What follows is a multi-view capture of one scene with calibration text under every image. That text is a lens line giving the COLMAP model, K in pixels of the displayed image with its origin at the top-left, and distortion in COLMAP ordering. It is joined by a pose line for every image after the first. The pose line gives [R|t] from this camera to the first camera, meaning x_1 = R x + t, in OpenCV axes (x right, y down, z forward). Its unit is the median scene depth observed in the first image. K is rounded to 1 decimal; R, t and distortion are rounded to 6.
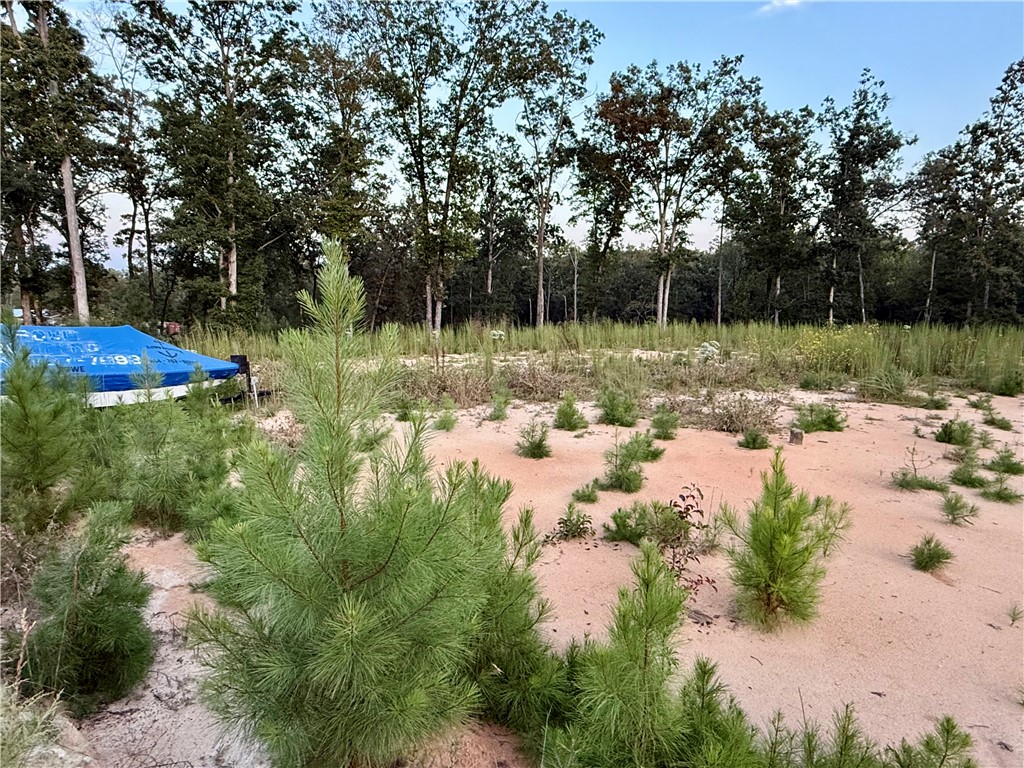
lens RADIAL K [[612.2, 0, 513.5], [0, 612.2, 384.7], [0, 0, 1]] dist [0.000859, 0.003553]
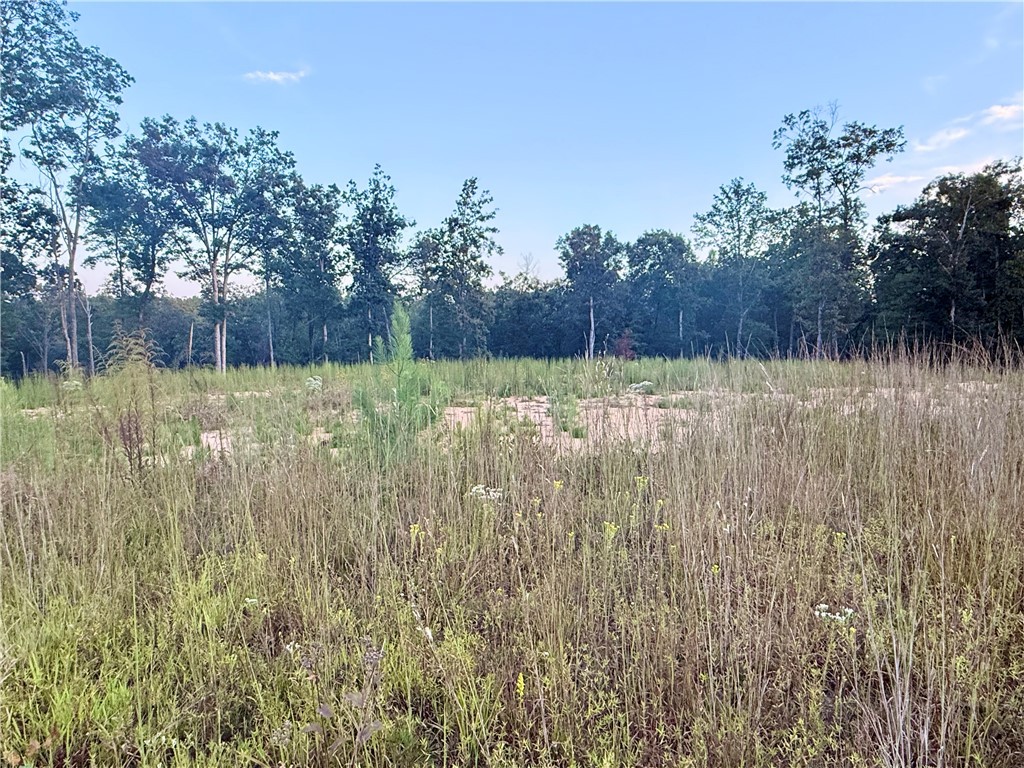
lens RADIAL K [[612.2, 0, 511.0], [0, 612.2, 383.1], [0, 0, 1]] dist [0.000859, 0.003553]
pose [[0.727257, -0.061414, 0.683612, -0.107134], [0.116192, 0.992630, -0.034435, 0.011379], [-0.676459, 0.104473, 0.729033, -0.061326]]
